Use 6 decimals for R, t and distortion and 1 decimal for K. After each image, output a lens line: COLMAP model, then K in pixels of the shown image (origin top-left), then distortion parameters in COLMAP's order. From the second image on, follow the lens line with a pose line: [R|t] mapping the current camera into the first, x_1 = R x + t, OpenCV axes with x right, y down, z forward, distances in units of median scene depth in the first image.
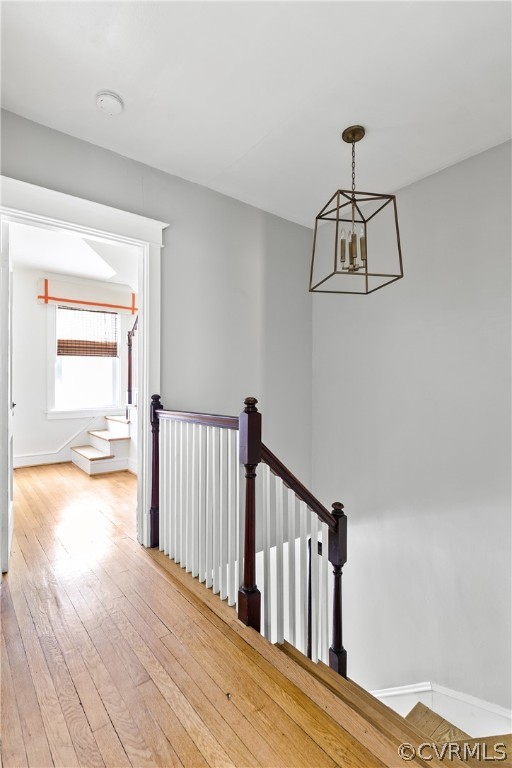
lens RADIAL K [[382.1, 0, 256.0], [0, 382.1, 384.0], [0, 0, 1]] dist [-0.001708, -0.000114]
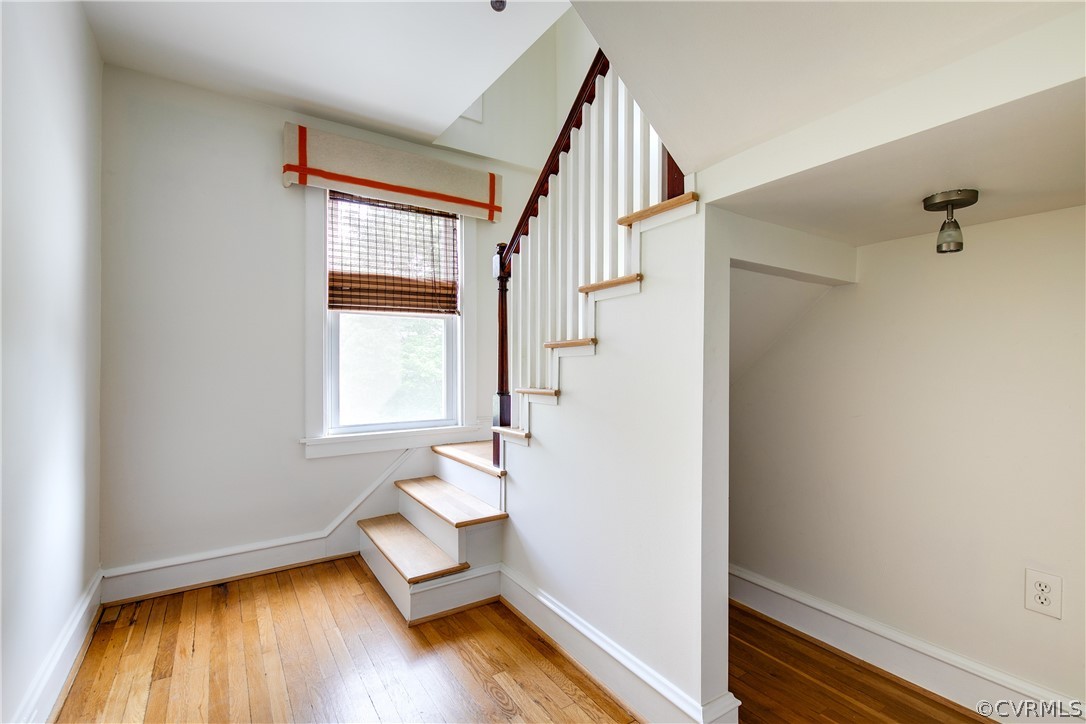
lens RADIAL K [[494.4, 0, 543.0], [0, 494.4, 362.0], [0, 0, 1]] dist [-0.000711, -0.000087]
pose [[0.996480, -0.001248, -0.083819, -0.228104], [0.000823, 0.999987, -0.005108, -0.011475], [0.083824, 0.005021, 0.996468, 0.456122]]
